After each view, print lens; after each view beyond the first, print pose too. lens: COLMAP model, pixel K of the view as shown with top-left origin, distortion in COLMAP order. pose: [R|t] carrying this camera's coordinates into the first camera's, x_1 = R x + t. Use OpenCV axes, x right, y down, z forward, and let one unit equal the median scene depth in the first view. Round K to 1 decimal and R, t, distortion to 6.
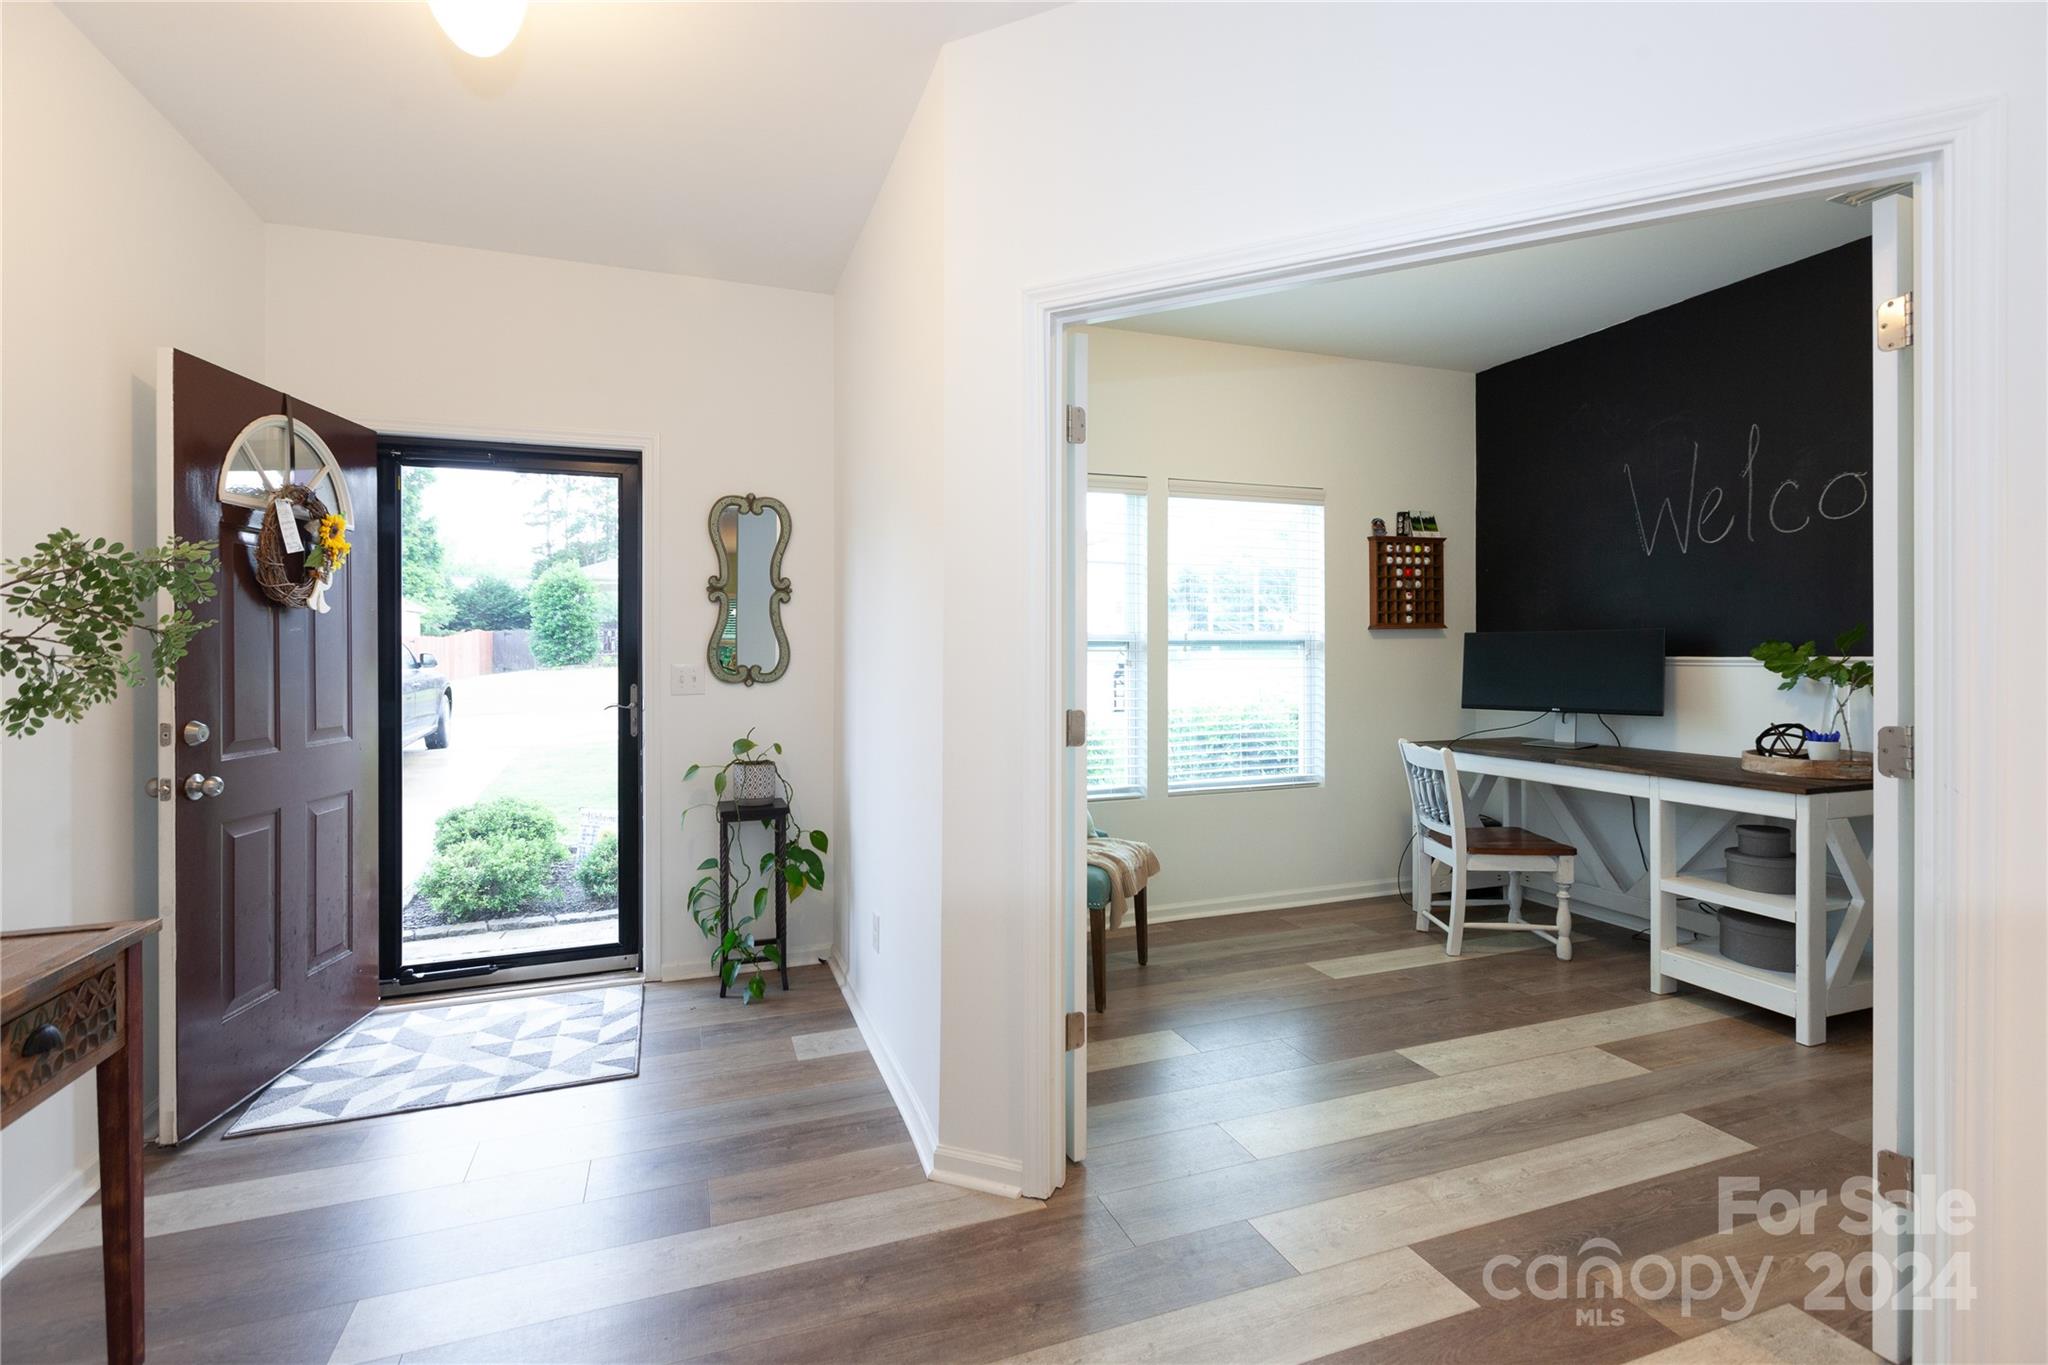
lens RADIAL K [[936.7, 0, 1034.4], [0, 936.7, 649.3], [0, 0, 1]] dist [0.000834, -0.001892]
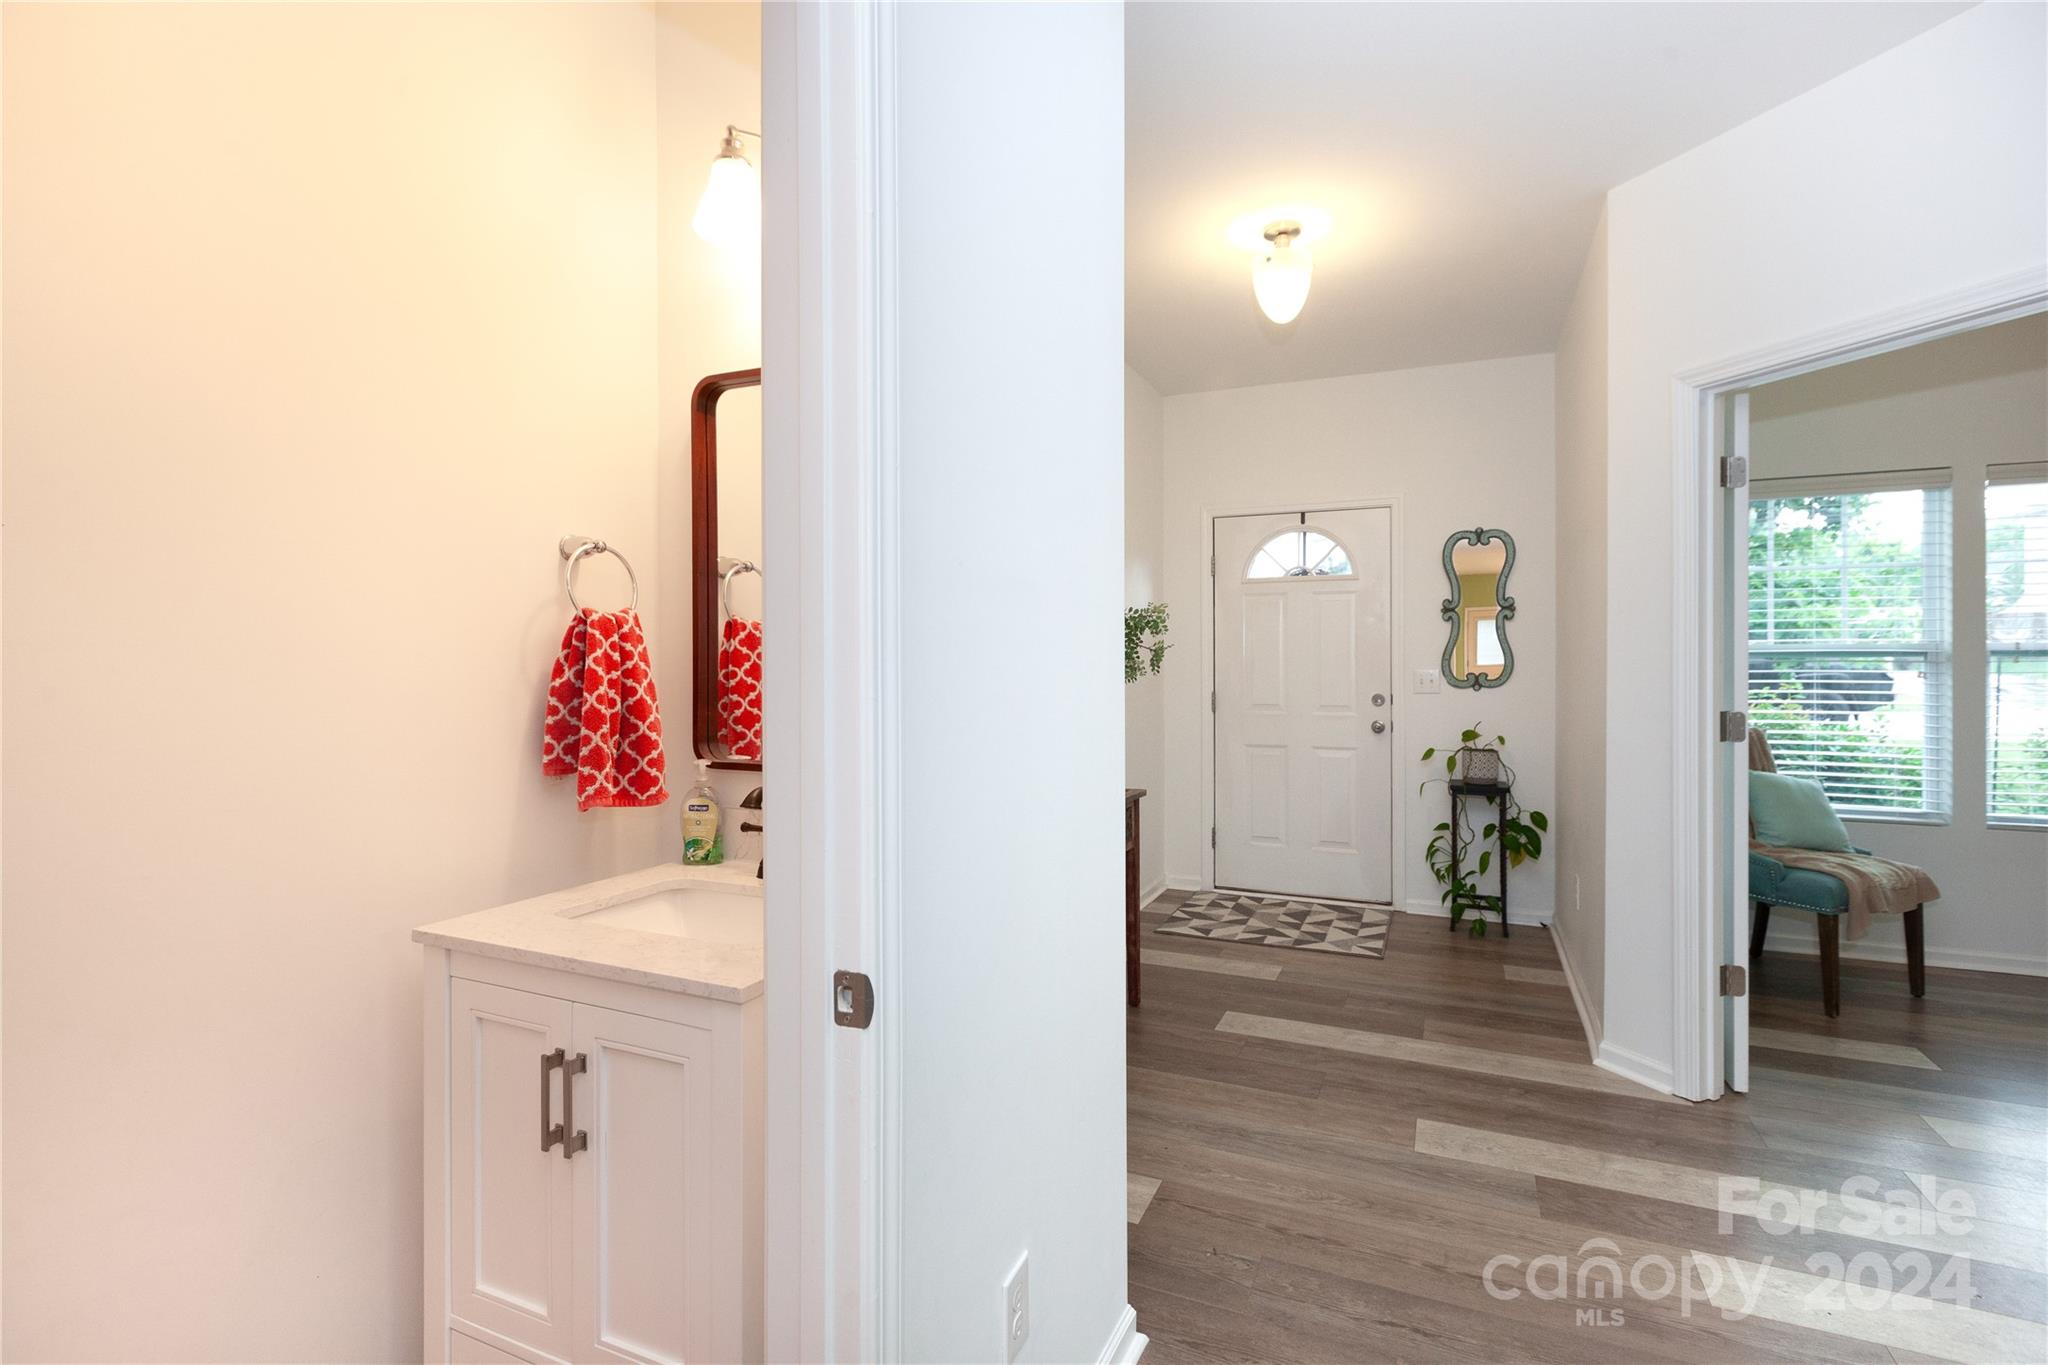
lens RADIAL K [[936.7, 0, 1045.0], [0, 936.7, 663.5], [0, 0, 1]] dist [0.000834, -0.001892]
pose [[0.716455, 0.007420, -0.697594, 0.152794], [-0.002219, 0.999963, 0.008358, -0.001962], [0.697630, -0.004440, 0.716444, -0.290018]]
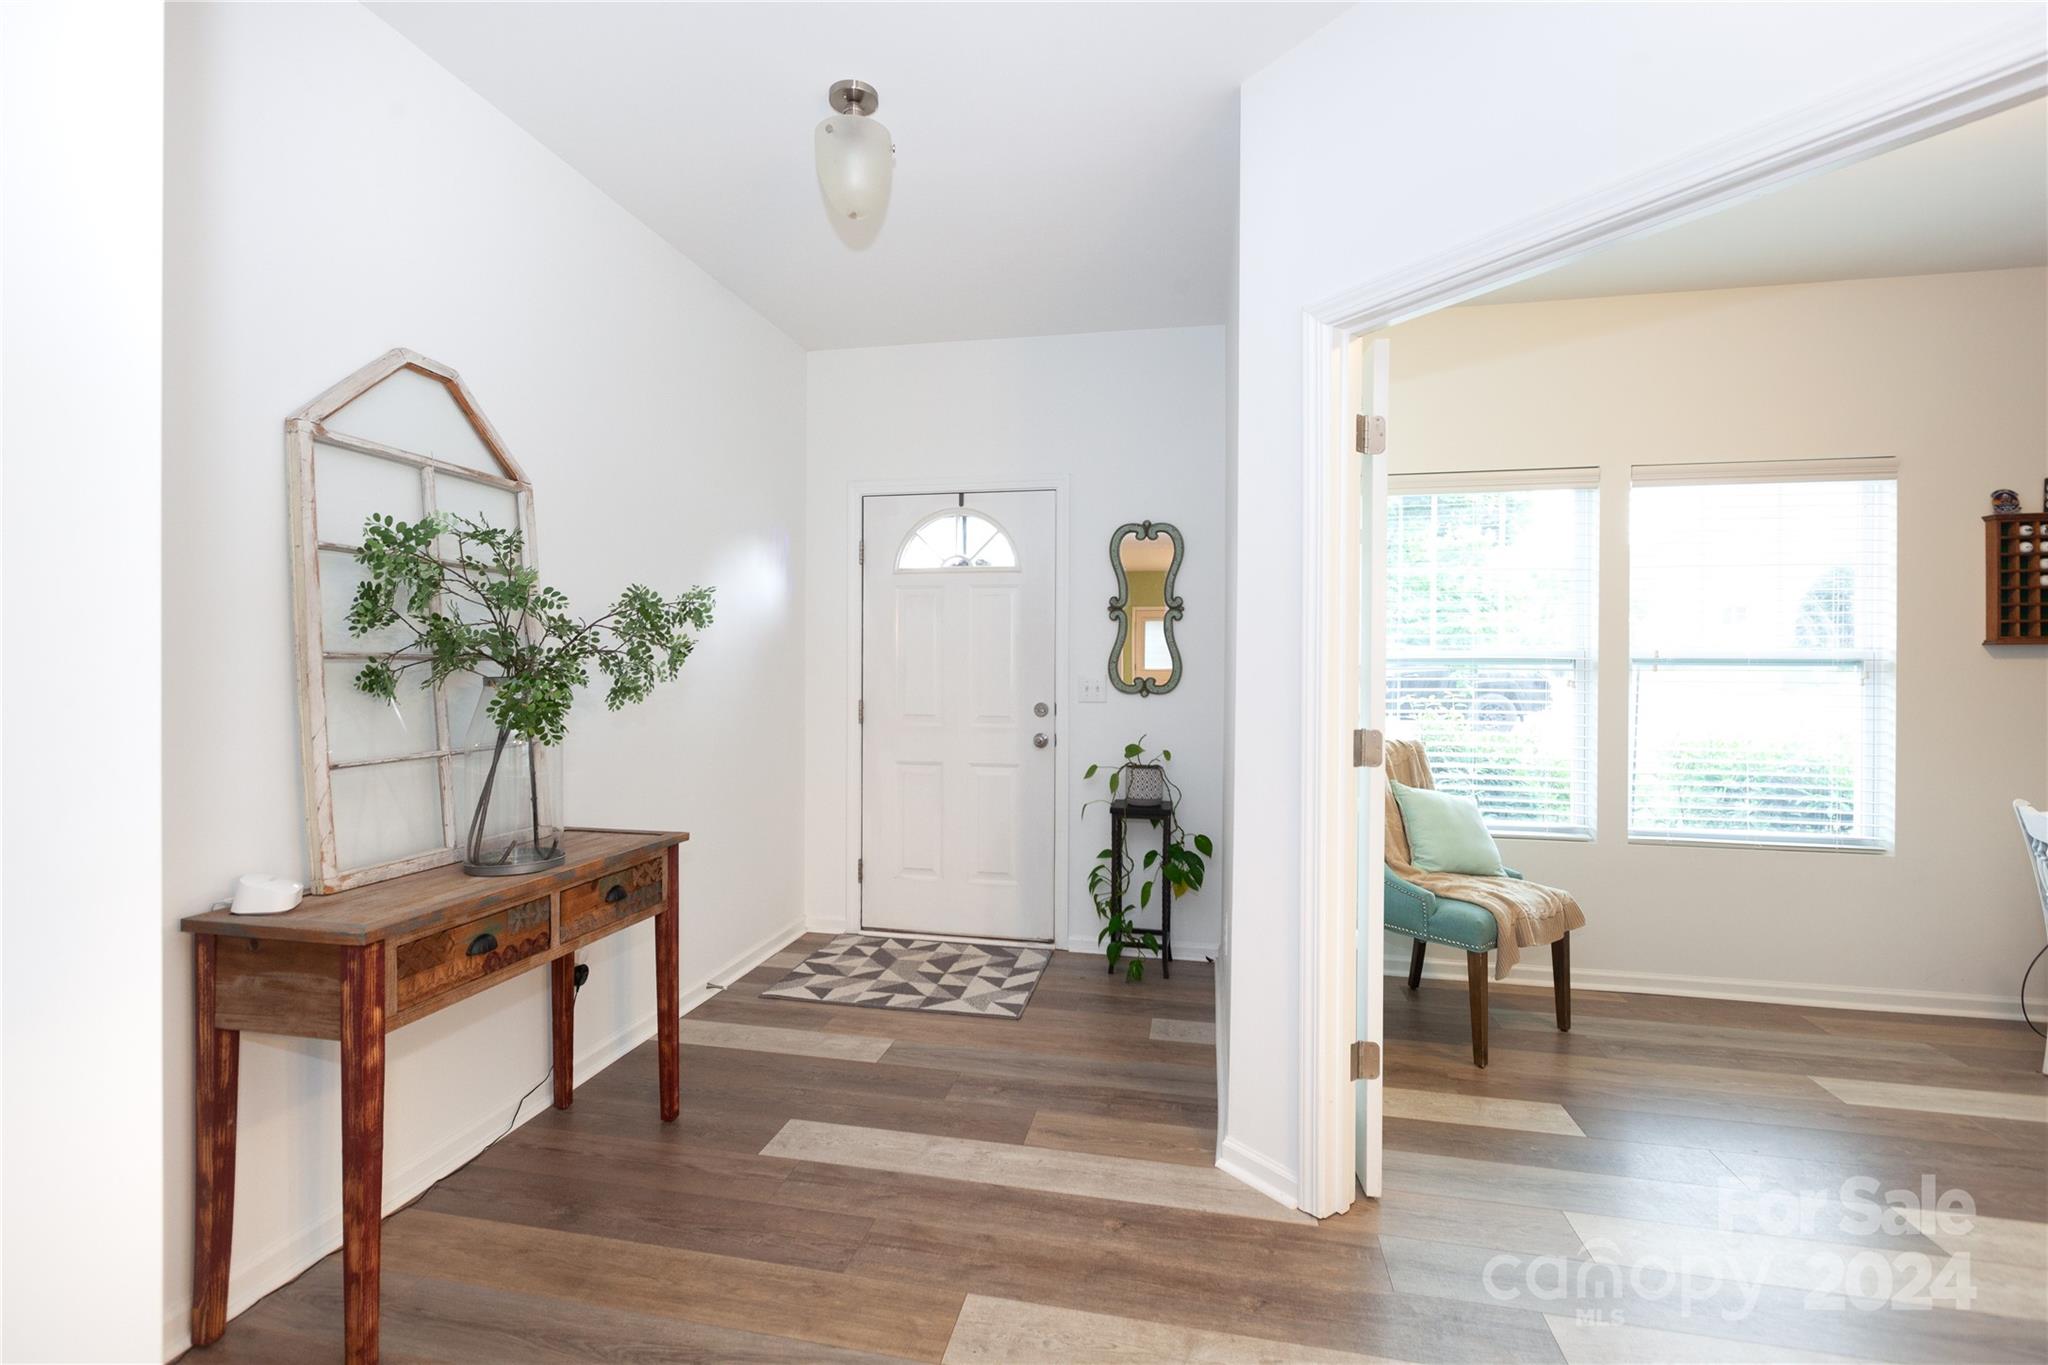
lens RADIAL K [[936.7, 0, 1003.7], [0, 936.7, 668.0], [0, 0, 1]] dist [0.000834, -0.001892]
pose [[0.843132, 0.014599, -0.537509, 0.151751], [-0.011615, 0.999893, 0.008939, -0.001940], [0.537582, -0.001294, 0.843211, -0.011717]]
